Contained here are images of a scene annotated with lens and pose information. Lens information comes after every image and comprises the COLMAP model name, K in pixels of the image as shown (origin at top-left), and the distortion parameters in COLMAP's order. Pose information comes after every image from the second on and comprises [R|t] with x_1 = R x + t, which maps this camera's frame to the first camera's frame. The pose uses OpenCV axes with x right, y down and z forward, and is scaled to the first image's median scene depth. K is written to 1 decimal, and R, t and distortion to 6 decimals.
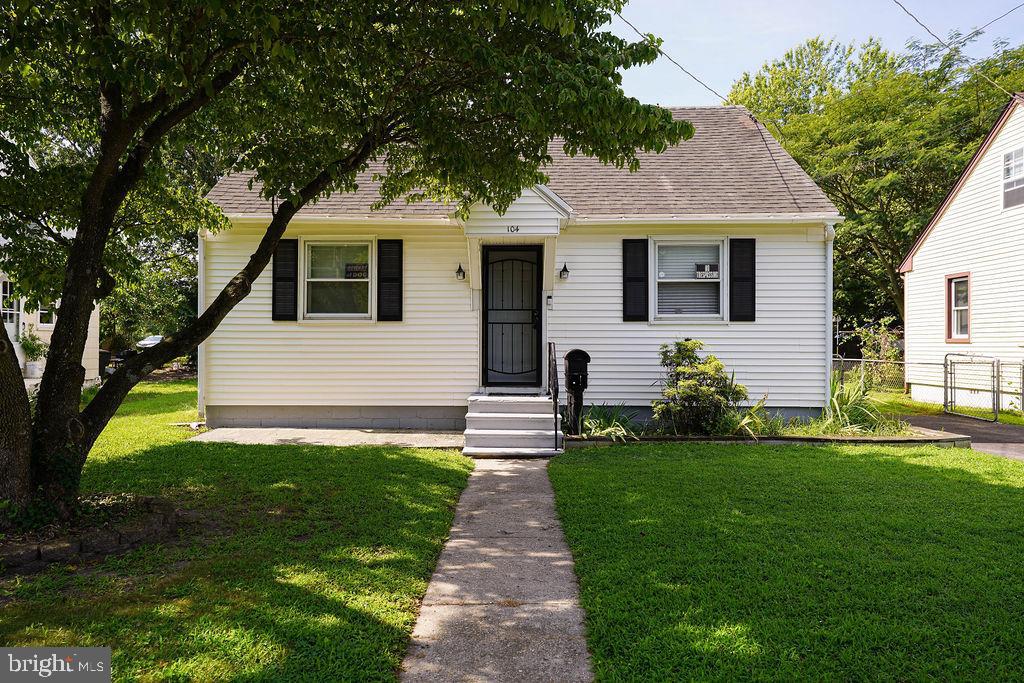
lens RADIAL K [[640.3, 0, 509.3], [0, 640.3, 339.0], [0, 0, 1]] dist [0.008754, 0.003080]
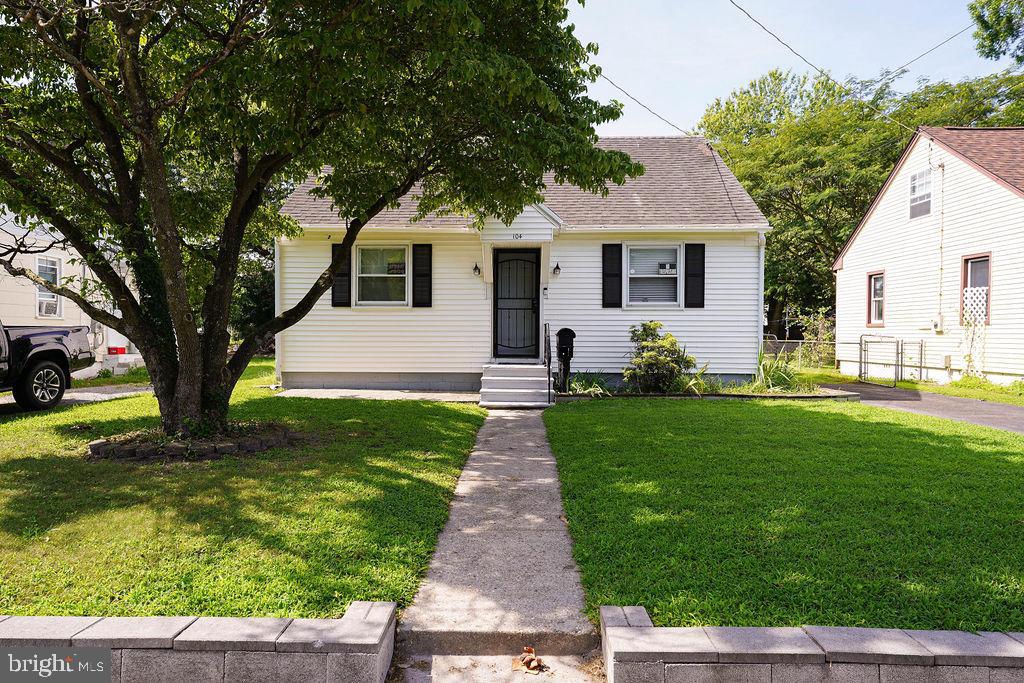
lens RADIAL K [[556.6, 0, 509.3], [0, 556.6, 337.7], [0, 0, 1]] dist [0.000536, -0.001194]
pose [[0.999958, 0.002050, -0.008902, 0.000079], [-0.001885, 0.999827, 0.018479, 0.014345], [0.008939, -0.018461, 0.999790, -0.144012]]
